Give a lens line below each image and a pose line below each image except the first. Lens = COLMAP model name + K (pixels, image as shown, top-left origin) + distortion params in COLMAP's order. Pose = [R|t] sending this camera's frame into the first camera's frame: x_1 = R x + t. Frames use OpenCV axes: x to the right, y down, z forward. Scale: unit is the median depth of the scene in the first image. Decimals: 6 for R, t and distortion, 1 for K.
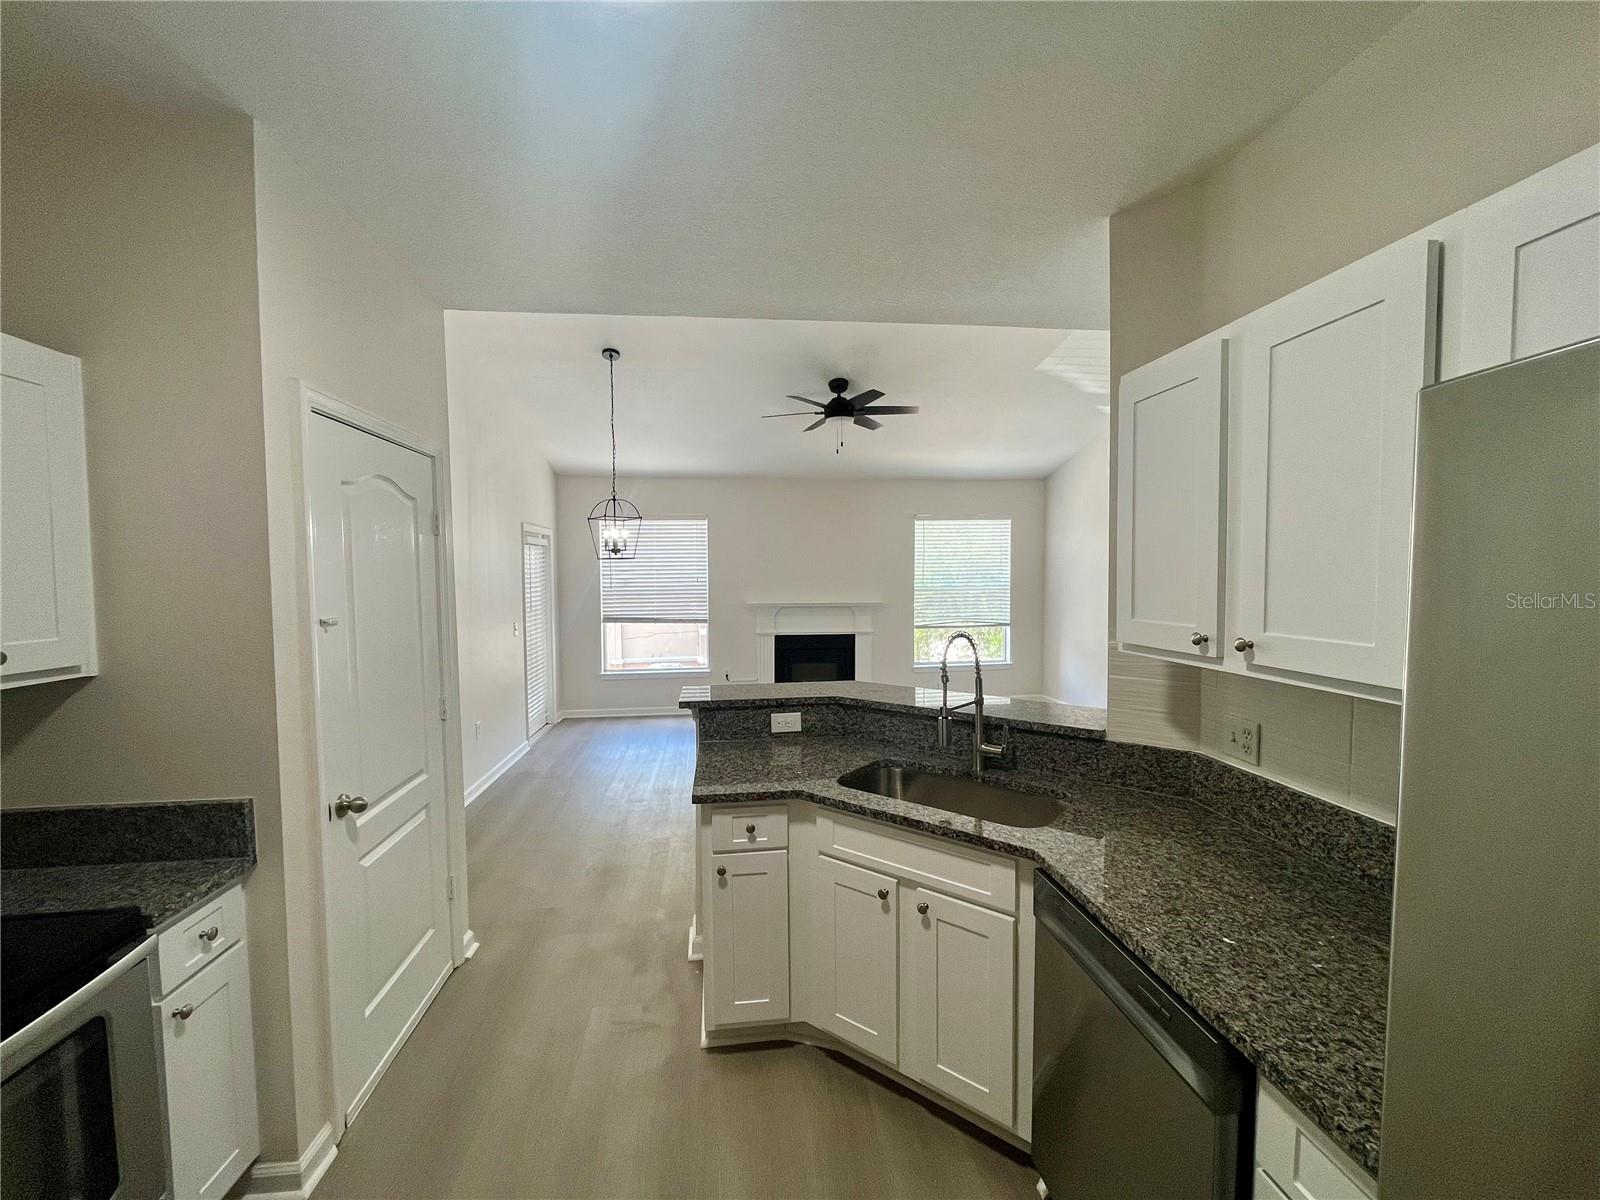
lens RADIAL K [[653.5, 0, 800.0], [0, 653.5, 600.0], [0, 0, 1]] dist [-0.000814, -0.000105]
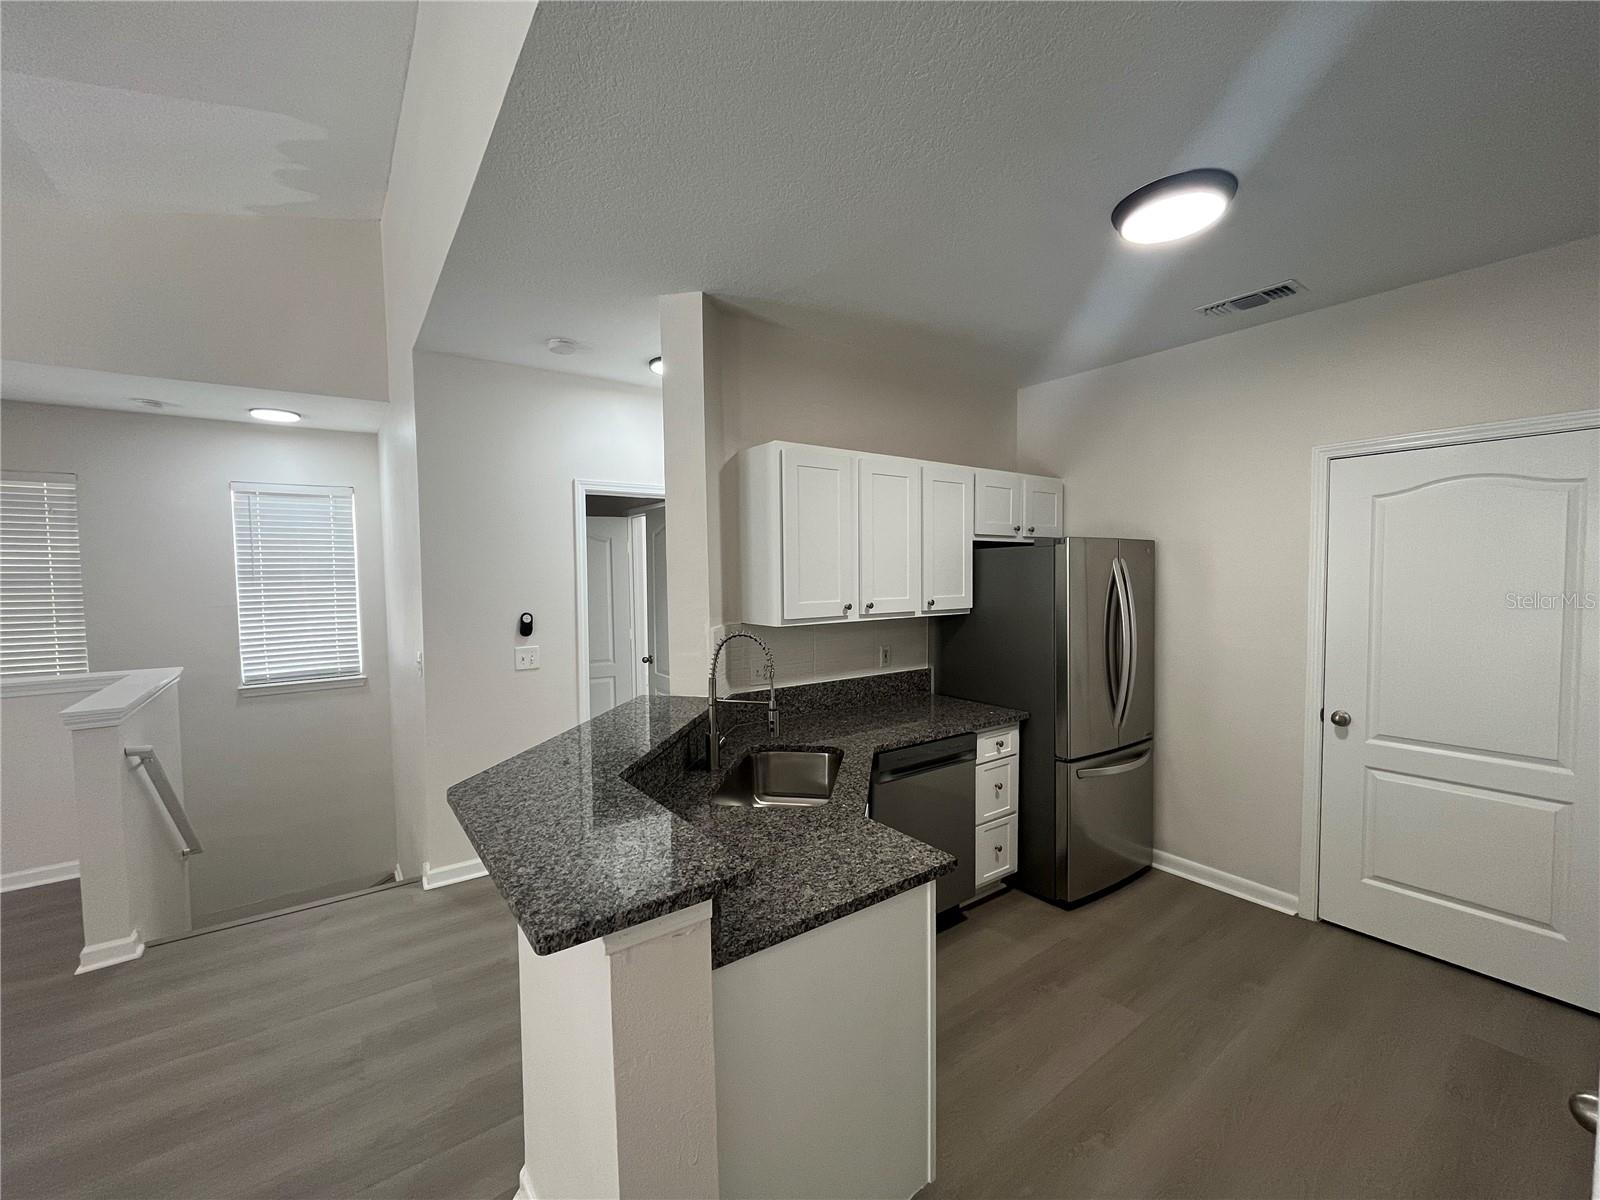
lens RADIAL K [[649.4, 0, 792.9], [0, 649.4, 603.7], [0, 0, 1]] dist [-0.004001, -0.000457]
pose [[-0.481810, -0.027365, 0.875848, -0.201532], [0.051871, 0.996869, 0.059681, -0.014996], [-0.874739, 0.074186, -0.478882, 0.414812]]
